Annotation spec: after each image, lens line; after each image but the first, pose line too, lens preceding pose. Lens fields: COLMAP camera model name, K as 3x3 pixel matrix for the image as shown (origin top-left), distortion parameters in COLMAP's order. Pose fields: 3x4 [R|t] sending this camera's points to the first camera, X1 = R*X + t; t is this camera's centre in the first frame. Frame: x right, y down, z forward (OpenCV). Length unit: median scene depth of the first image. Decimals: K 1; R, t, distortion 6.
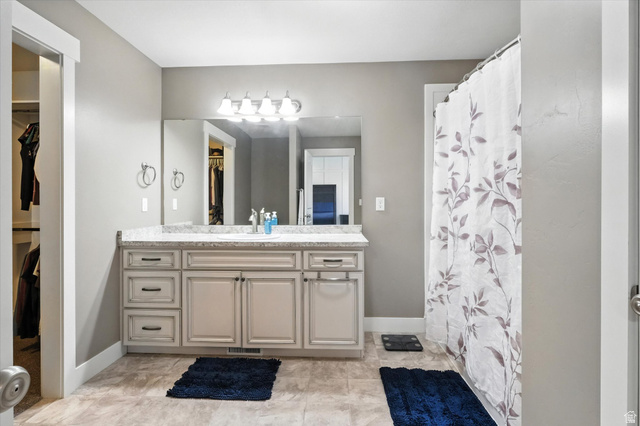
lens RADIAL K [[272.1, 0, 322.5], [0, 272.1, 202.3], [0, 0, 1]] dist [-0.016535, -0.000388]
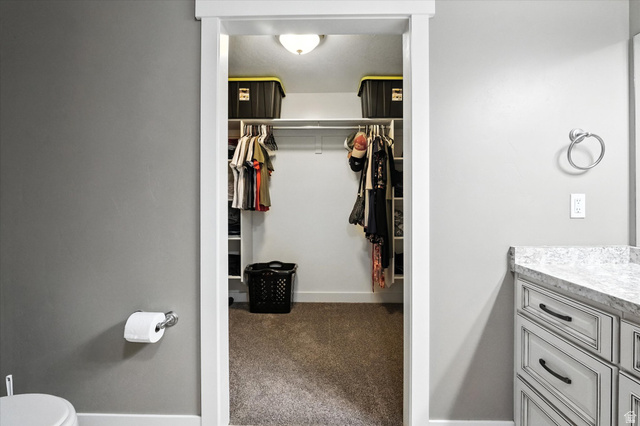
lens RADIAL K [[272.1, 0, 320.3], [0, 272.1, 206.8], [0, 0, 1]] dist [-0.016535, -0.000388]
pose [[-0.003872, 0.001184, -0.999992, -0.129485], [0.001026, 0.999999, 0.001181, 0.012130], [0.999992, -0.001021, -0.003873, 0.559225]]
